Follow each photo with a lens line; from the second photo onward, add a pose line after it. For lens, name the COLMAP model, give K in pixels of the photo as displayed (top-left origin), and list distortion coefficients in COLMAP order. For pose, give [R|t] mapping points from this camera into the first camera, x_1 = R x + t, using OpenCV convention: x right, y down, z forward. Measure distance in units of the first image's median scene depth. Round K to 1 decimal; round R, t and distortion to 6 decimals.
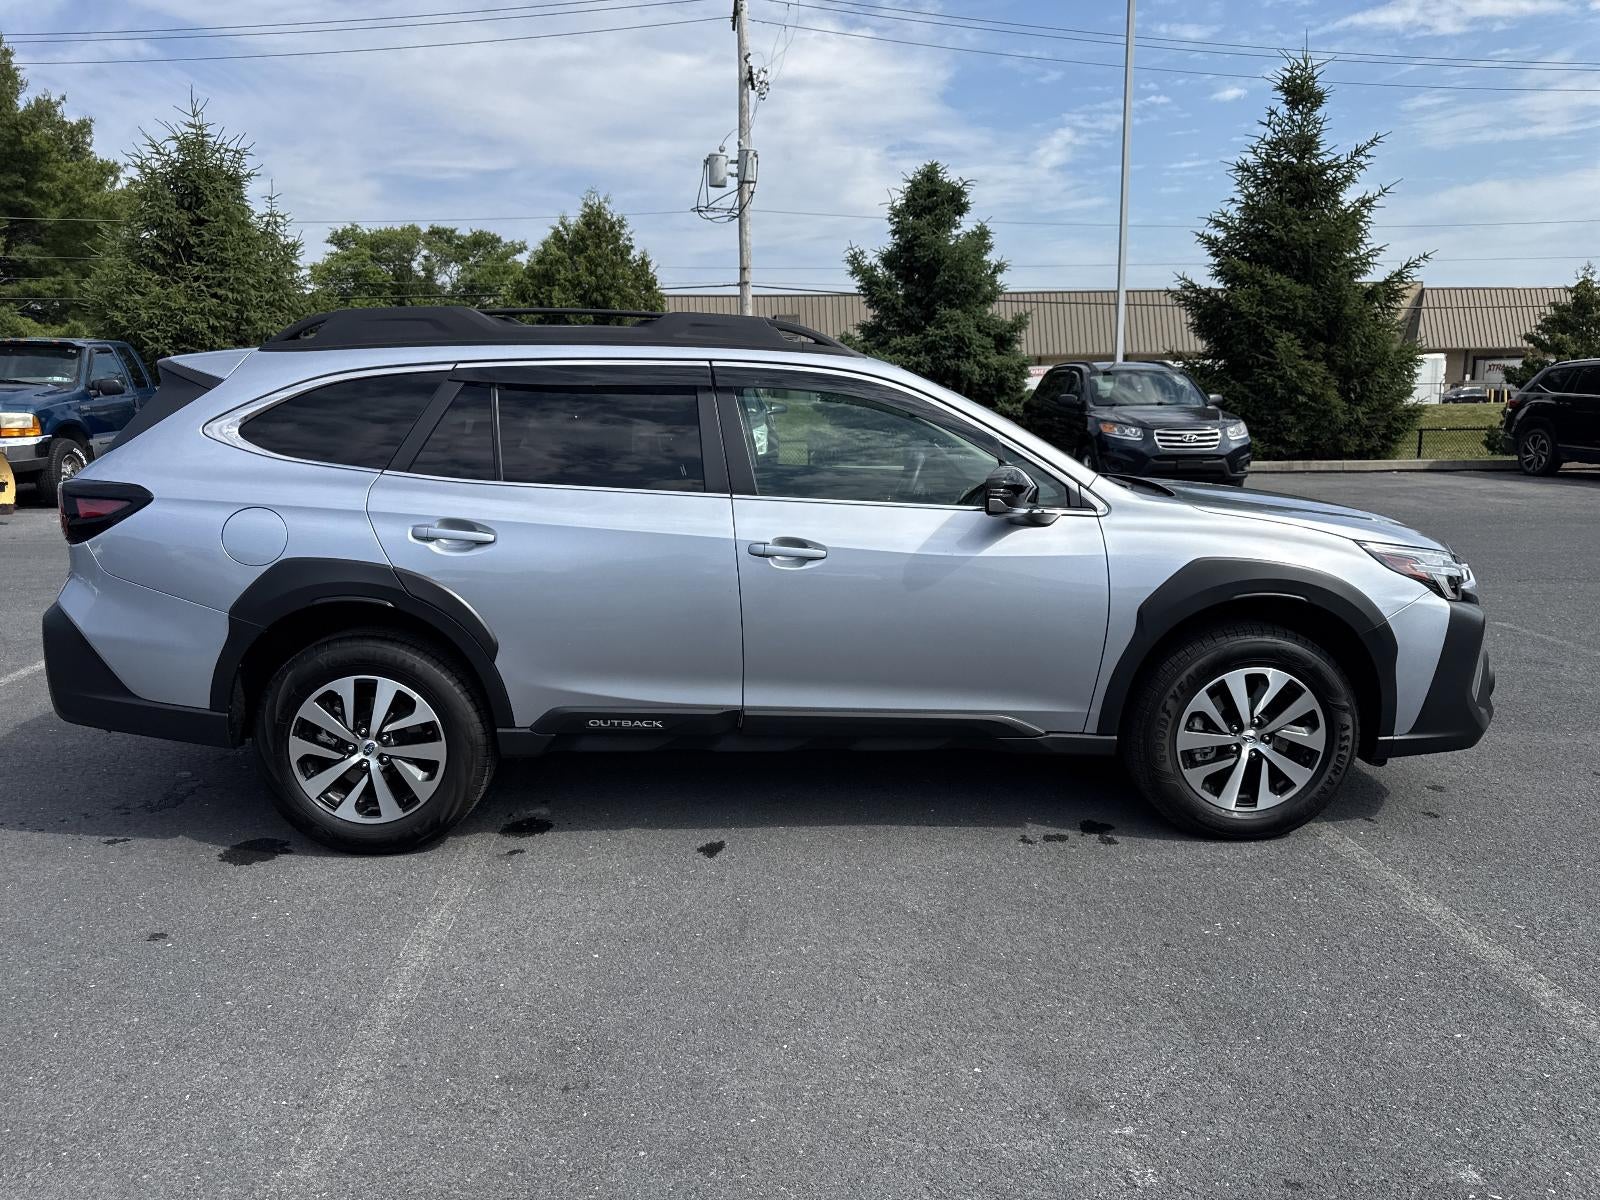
lens RADIAL K [[1117.2, 0, 800.0], [0, 1117.2, 600.0], [0, 0, 1]] dist [-0.000576, -0.020870]
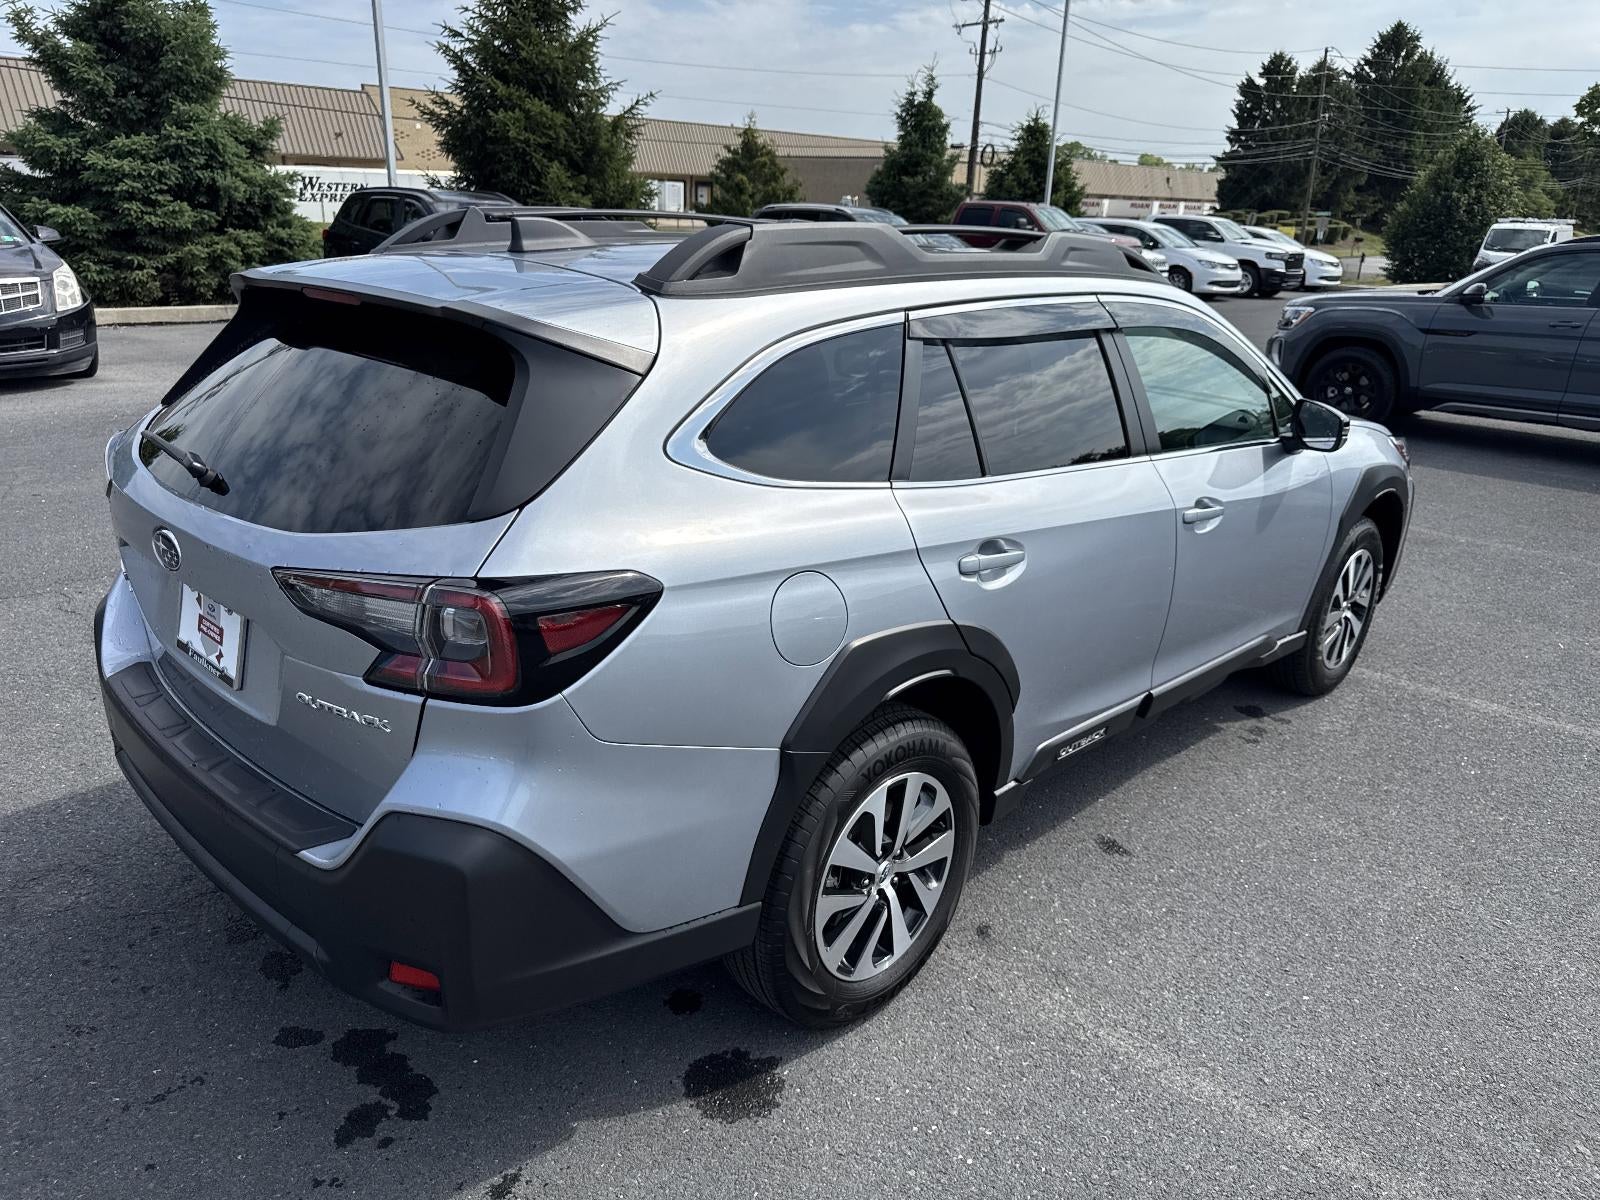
lens RADIAL K [[1103.6, 0, 800.0], [0, 1103.6, 600.0], [0, 0, 1]] dist [0.007085, -0.003111]
pose [[0.743596, -0.187070, 0.641926, -0.115058], [0.081771, 0.978300, 0.190374, -0.023927], [-0.663610, -0.089071, 0.742757, 0.072271]]
